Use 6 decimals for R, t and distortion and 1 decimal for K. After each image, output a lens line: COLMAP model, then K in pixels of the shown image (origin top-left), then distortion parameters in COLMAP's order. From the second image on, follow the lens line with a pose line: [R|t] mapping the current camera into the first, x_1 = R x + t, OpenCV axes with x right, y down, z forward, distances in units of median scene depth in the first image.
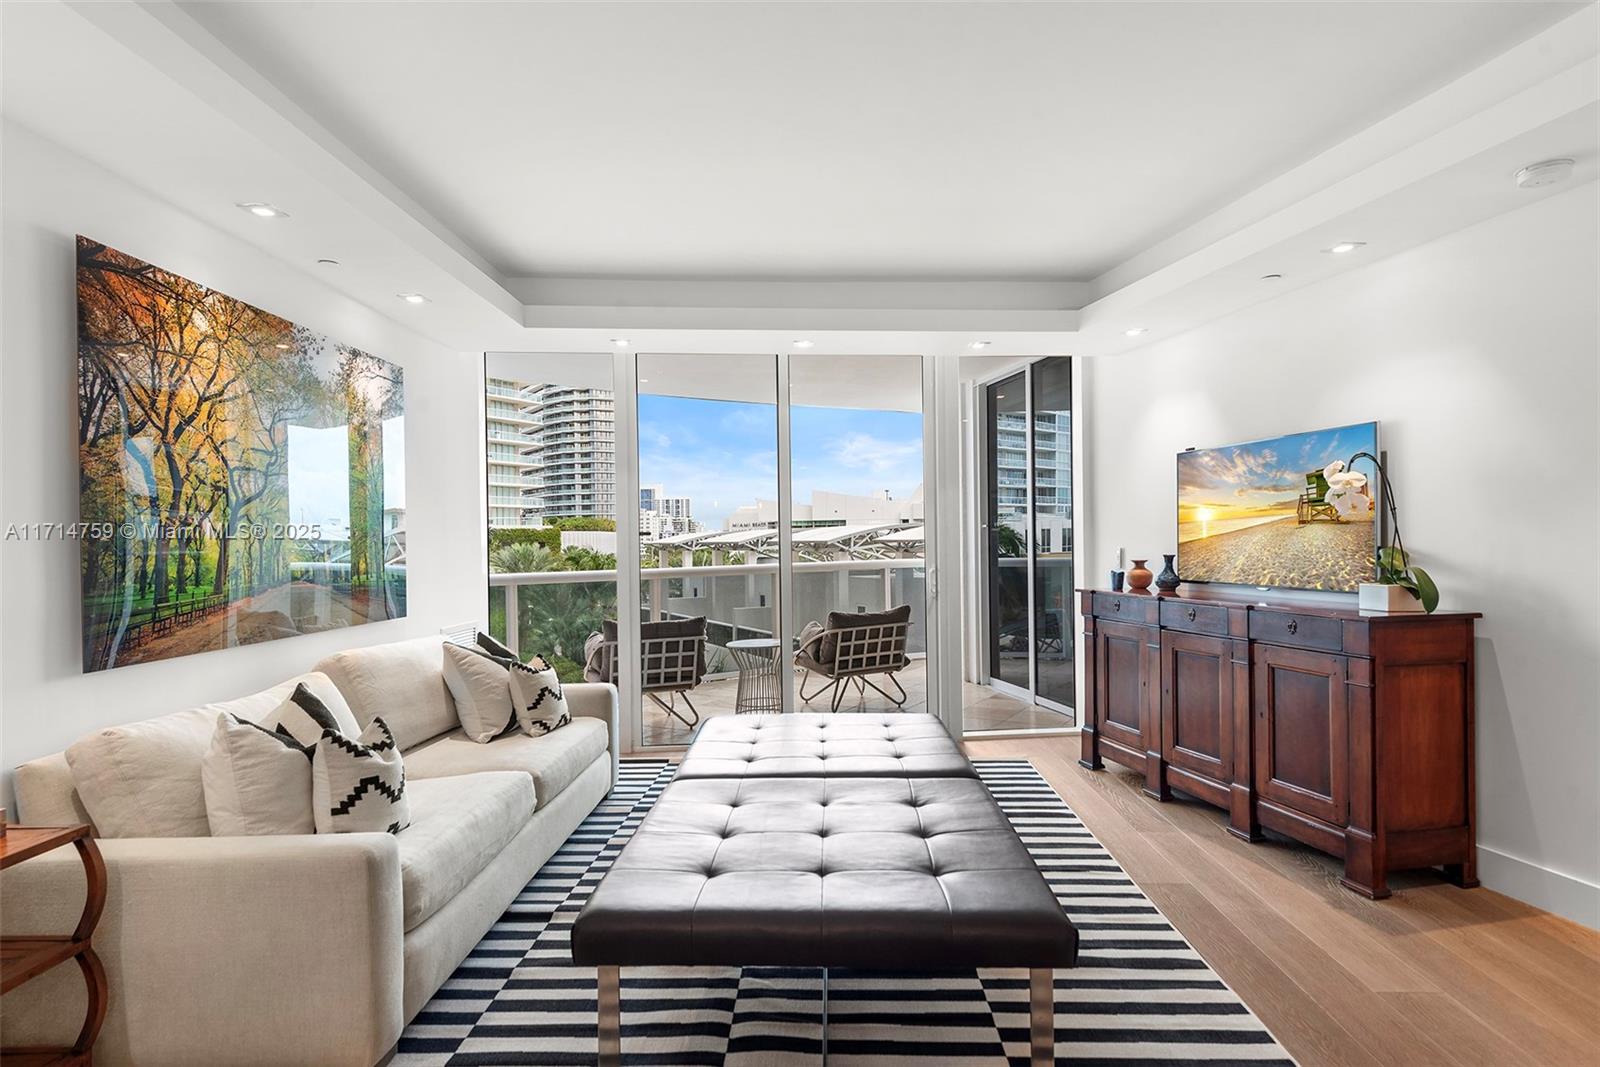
lens RADIAL K [[825.0, 0, 799.7], [0, 825.0, 533.9], [0, 0, 1]] dist [0.009838, -0.008053]
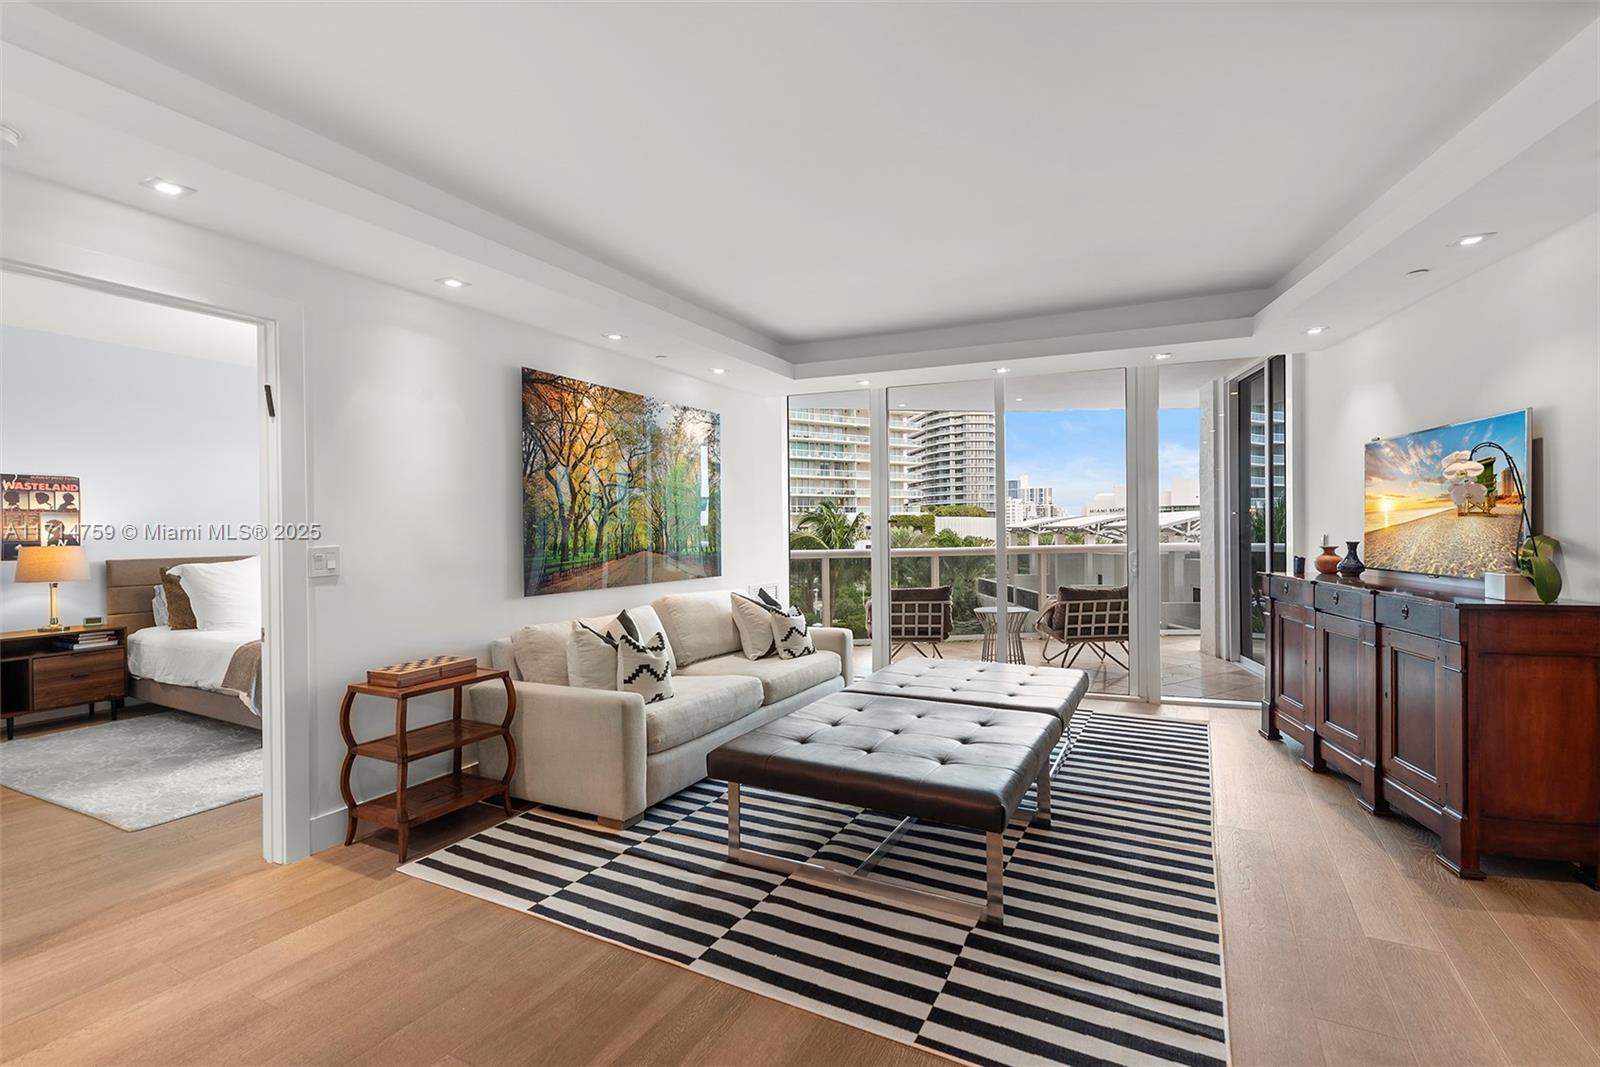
lens RADIAL K [[710.2, 0, 832.5], [0, 710.2, 518.0], [0, 0, 1]] dist [0.006772, -0.004714]
pose [[0.904099, -0.002355, -0.427316, 0.315761], [0.001797, 0.999997, -0.001710, -0.006144], [0.427319, 0.000778, 0.904101, -0.117542]]
